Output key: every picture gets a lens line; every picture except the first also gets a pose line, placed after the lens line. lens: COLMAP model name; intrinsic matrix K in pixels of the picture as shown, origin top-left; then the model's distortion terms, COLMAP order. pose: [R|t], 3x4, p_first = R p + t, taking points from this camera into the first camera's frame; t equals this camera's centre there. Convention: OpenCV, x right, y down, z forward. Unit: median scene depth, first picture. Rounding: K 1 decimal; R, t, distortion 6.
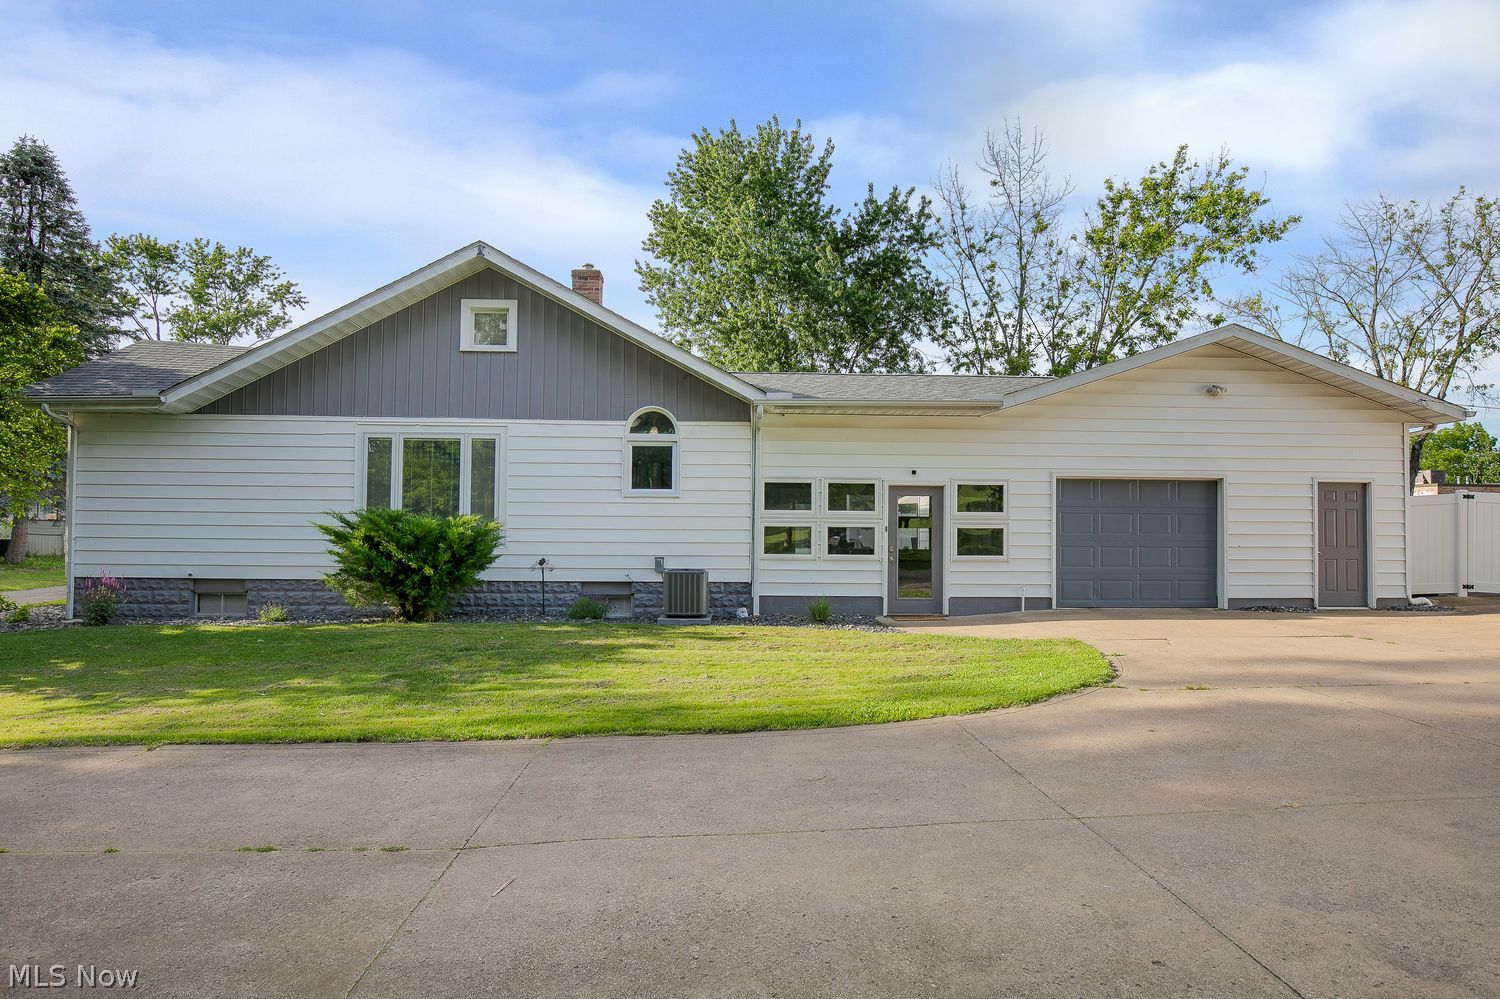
lens RADIAL K [[818.5, 0, 745.8], [0, 818.5, 514.9], [0, 0, 1]] dist [-0.018936, -0.000086]
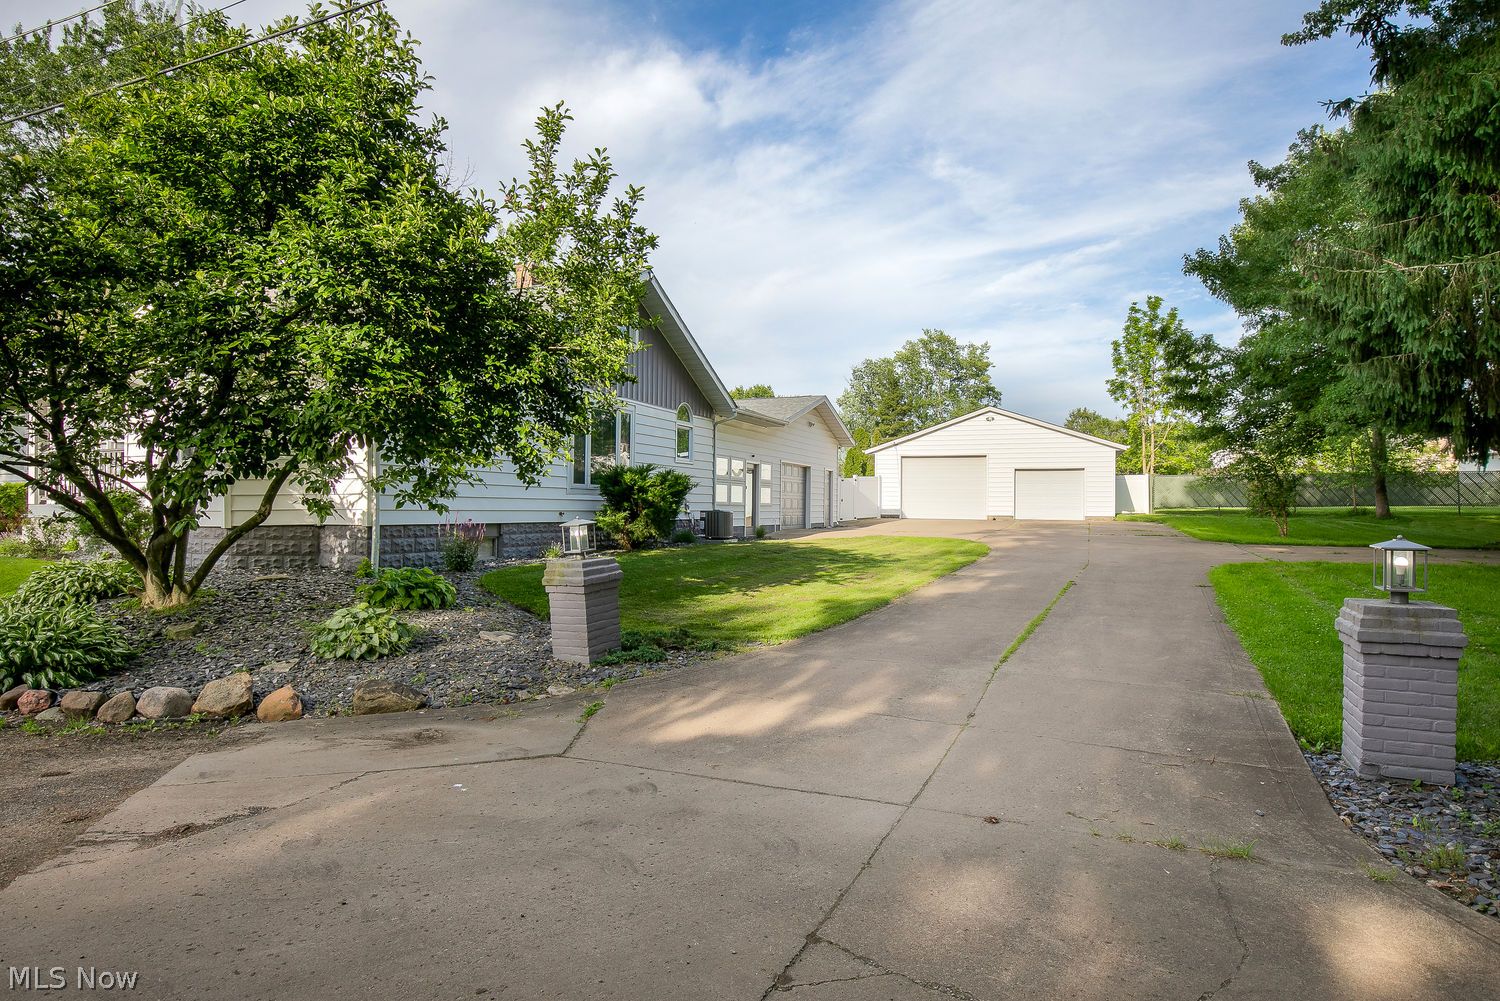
lens RADIAL K [[822.7, 0, 756.8], [0, 822.7, 531.3], [0, 0, 1]] dist [0.005115, -0.000178]
pose [[0.432292, -0.023848, 0.901418, -0.449923], [-0.036822, 0.998350, 0.044072, 0.010603], [-0.900981, -0.052244, 0.430701, 0.063726]]
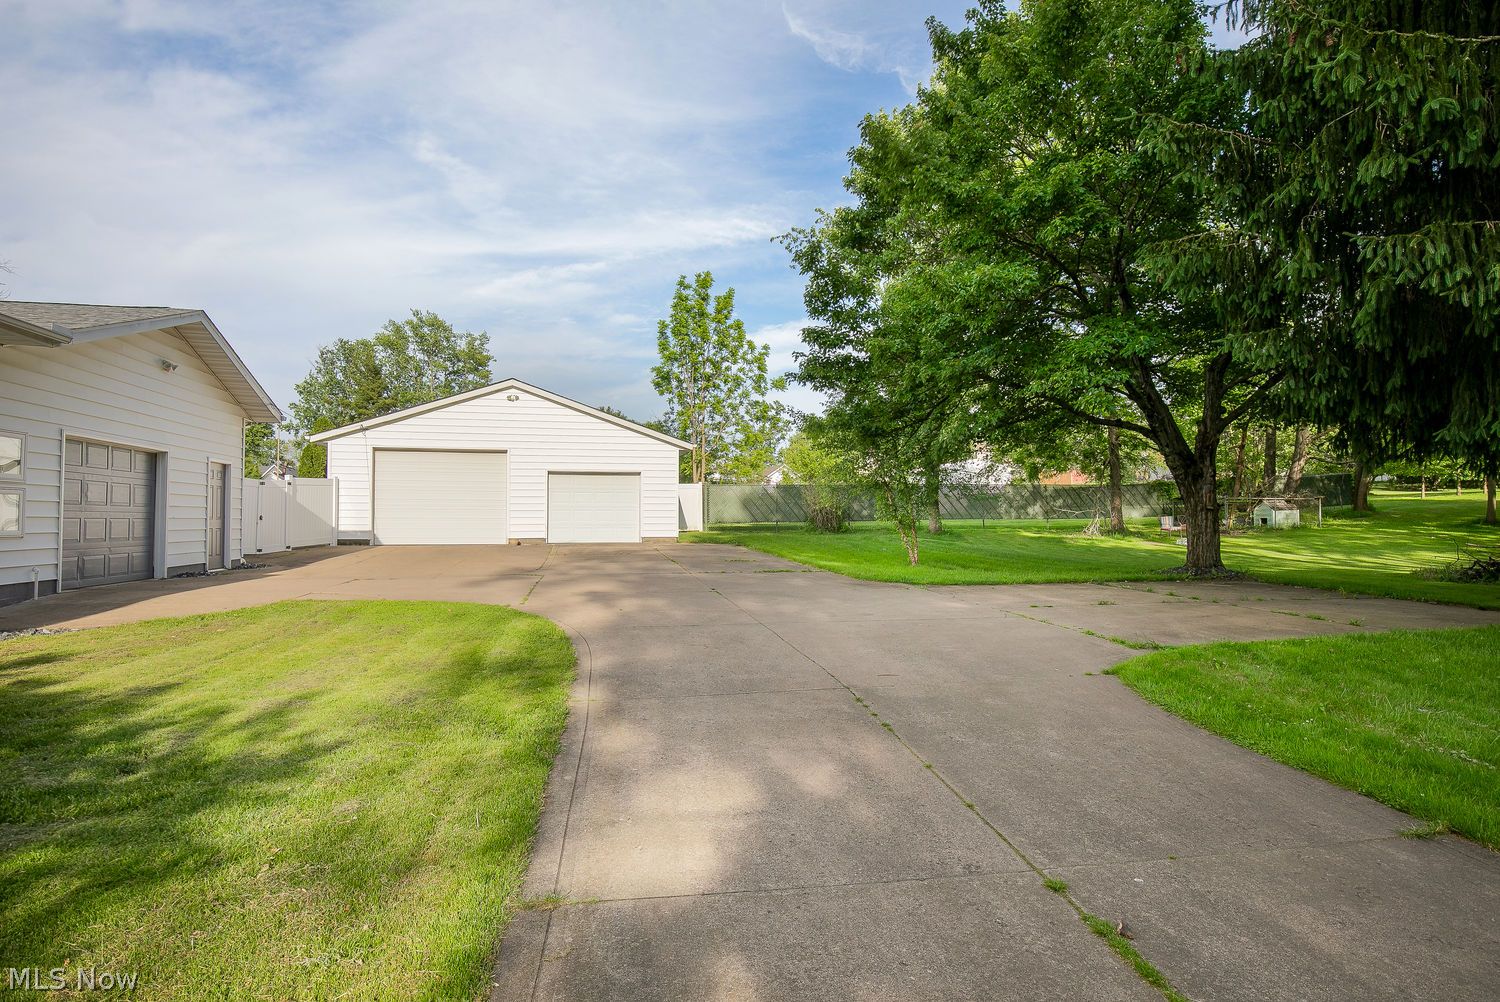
lens RADIAL K [[822.7, 0, 756.8], [0, 822.7, 531.8], [0, 0, 1]] dist [0.005115, -0.000178]
pose [[-0.148058, -0.017555, 0.988823, -0.185873], [-0.033260, 0.999365, 0.012762, 0.005941], [-0.988419, -0.030999, -0.148547, 0.137189]]
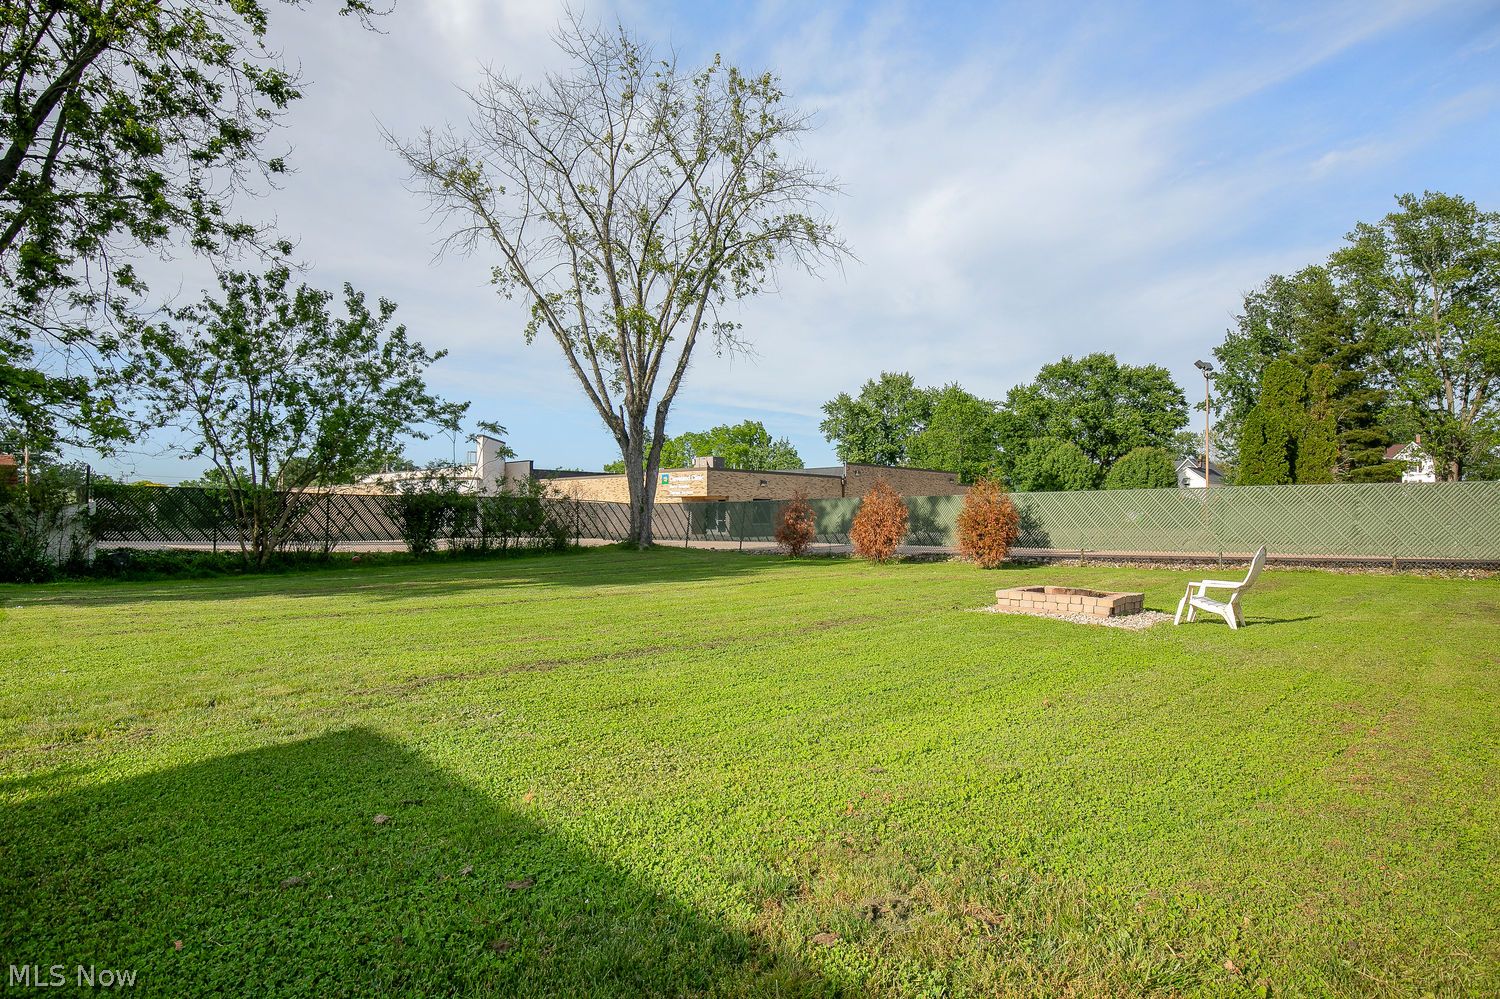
lens RADIAL K [[818.5, 0, 745.8], [0, 818.5, 514.9], [0, 0, 1]] dist [-0.018936, -0.000086]
pose [[0.757121, 0.000391, 0.653275, 0.438423], [-0.014215, 0.999773, 0.015877, -0.001279], [-0.653121, -0.021307, 0.756954, 0.422871]]
